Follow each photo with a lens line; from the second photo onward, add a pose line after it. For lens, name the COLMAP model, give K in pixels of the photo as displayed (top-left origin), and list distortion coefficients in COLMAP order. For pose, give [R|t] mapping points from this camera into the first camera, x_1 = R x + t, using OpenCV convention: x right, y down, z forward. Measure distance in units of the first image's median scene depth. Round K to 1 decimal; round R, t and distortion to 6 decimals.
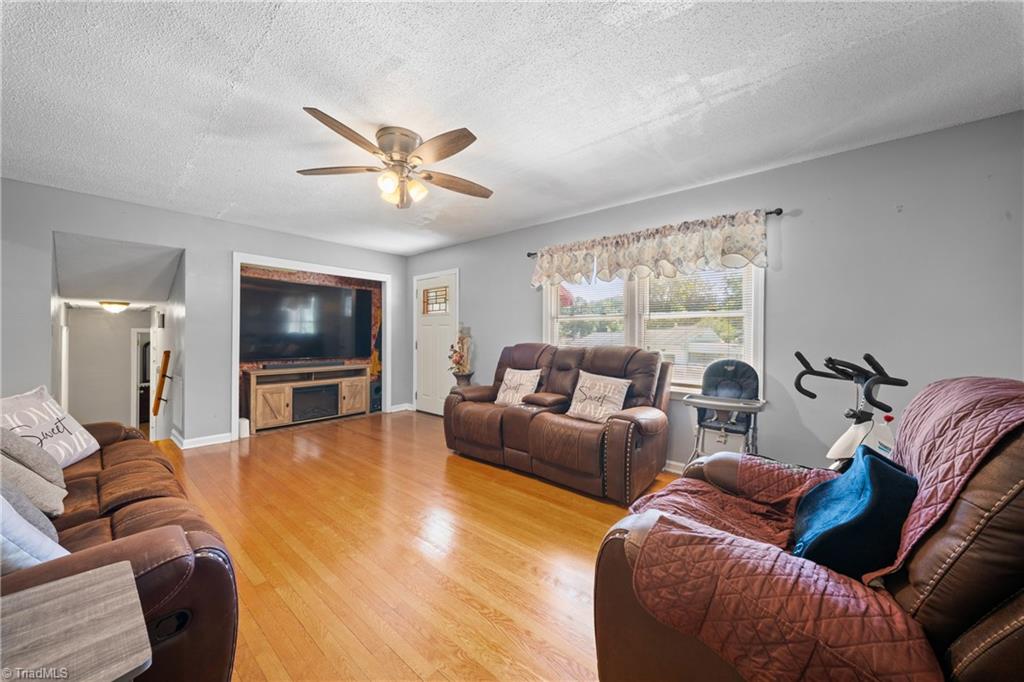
lens RADIAL K [[359.7, 0, 508.1], [0, 359.7, 335.0], [0, 0, 1]] dist [0.001240, -0.004278]
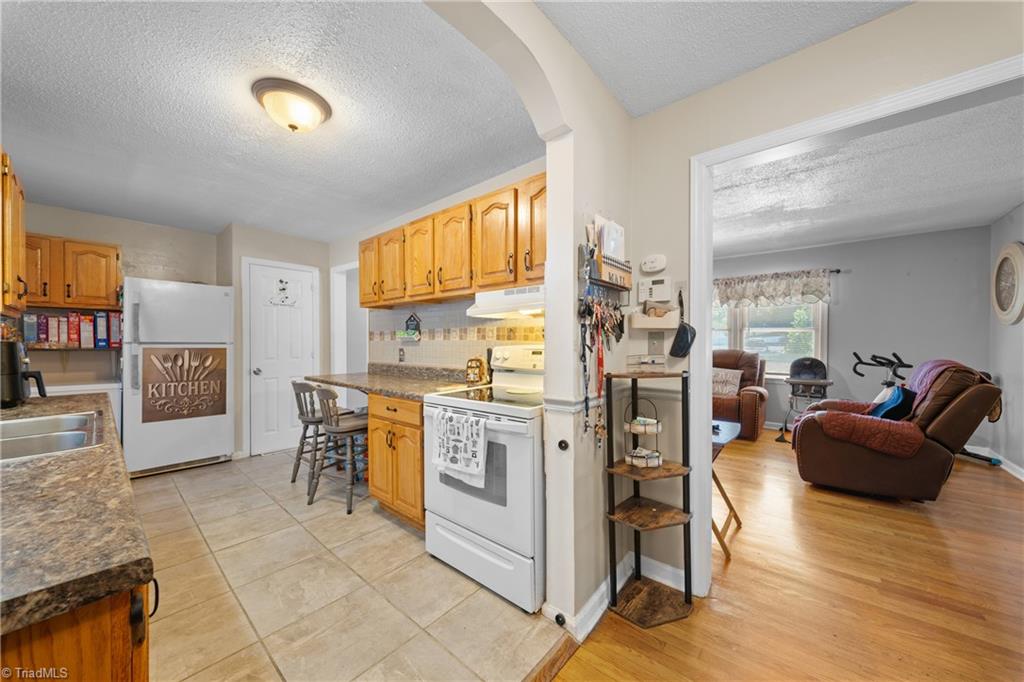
lens RADIAL K [[360.5, 0, 515.8], [0, 360.5, 343.6], [0, 0, 1]] dist [-0.001419, -0.000279]
pose [[0.999944, -0.002140, 0.010351, -0.764632], [0.002012, 0.999922, 0.012341, -0.020006], [-0.010377, -0.012319, 0.999870, -0.672260]]
